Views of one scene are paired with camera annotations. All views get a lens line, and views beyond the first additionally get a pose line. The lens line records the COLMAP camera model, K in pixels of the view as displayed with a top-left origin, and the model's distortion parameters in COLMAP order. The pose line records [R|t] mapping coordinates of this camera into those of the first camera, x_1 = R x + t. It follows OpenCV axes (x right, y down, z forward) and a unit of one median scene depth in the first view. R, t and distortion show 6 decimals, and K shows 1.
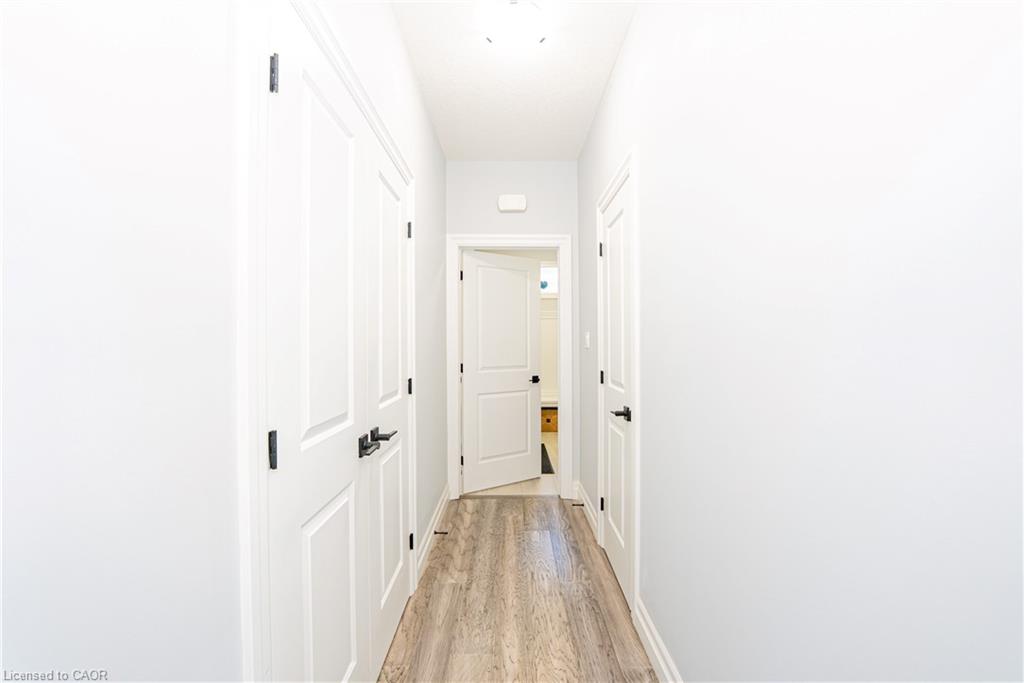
lens RADIAL K [[418.6, 0, 513.2], [0, 418.6, 342.2], [0, 0, 1]] dist [-0.024943, 0.001009]
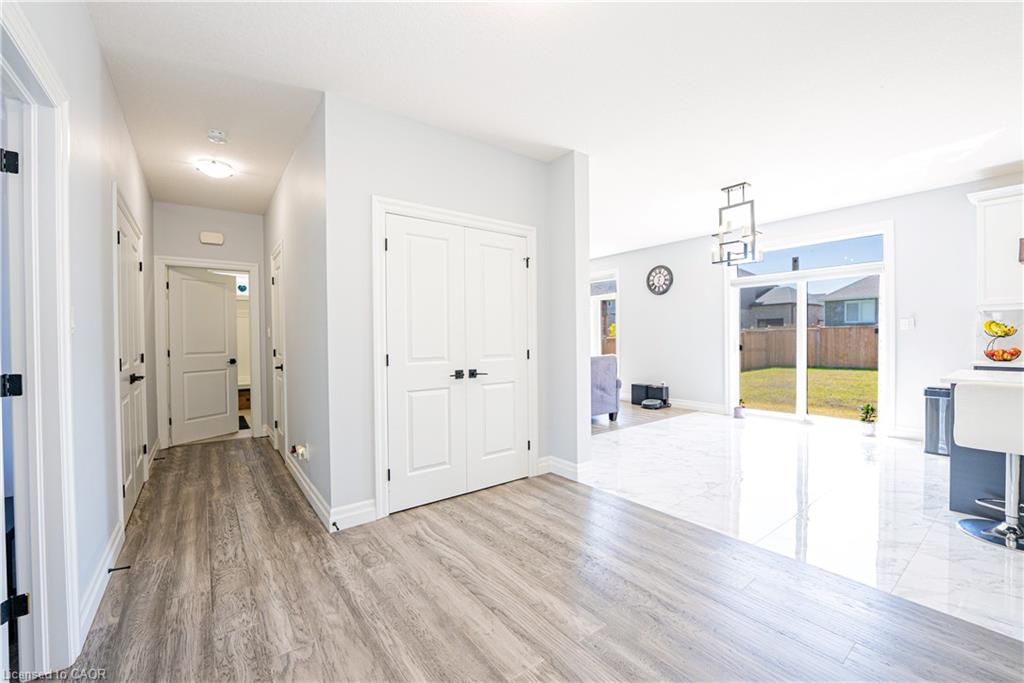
lens RADIAL K [[418.6, 0, 508.5], [0, 418.6, 343.3], [0, 0, 1]] dist [-0.024943, 0.001009]
pose [[0.811813, -0.012358, 0.583787, -0.007580], [0.010207, 0.999924, 0.006974, 0.032418], [-0.583829, 0.000297, 0.811877, -0.821731]]
